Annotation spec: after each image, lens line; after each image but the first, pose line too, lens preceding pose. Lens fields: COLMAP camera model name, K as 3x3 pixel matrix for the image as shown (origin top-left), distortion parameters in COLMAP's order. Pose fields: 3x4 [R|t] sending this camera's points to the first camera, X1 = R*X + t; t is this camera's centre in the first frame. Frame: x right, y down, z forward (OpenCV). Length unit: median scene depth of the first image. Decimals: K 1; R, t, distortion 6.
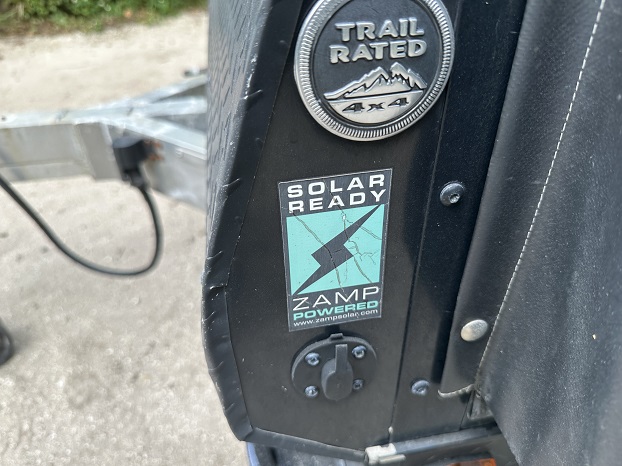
lens RADIAL K [[429.4, 0, 311.0], [0, 429.4, 233.0], [0, 0, 1]] dist [0.047578, 0.003131]
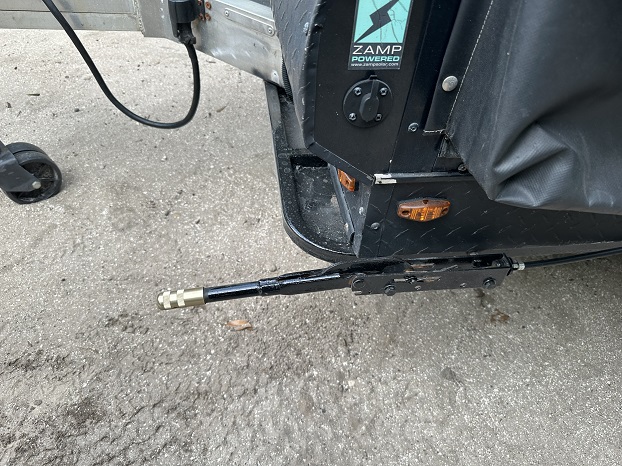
lens RADIAL K [[442.7, 0, 311.0], [0, 442.7, 233.0], [0, 0, 1]] dist [0.081717, -0.099453]
pose [[0.994030, 0.096861, 0.050228, -0.200124], [-0.102446, 0.986959, 0.124165, 0.595791], [-0.037546, -0.128569, 0.990990, -0.793615]]
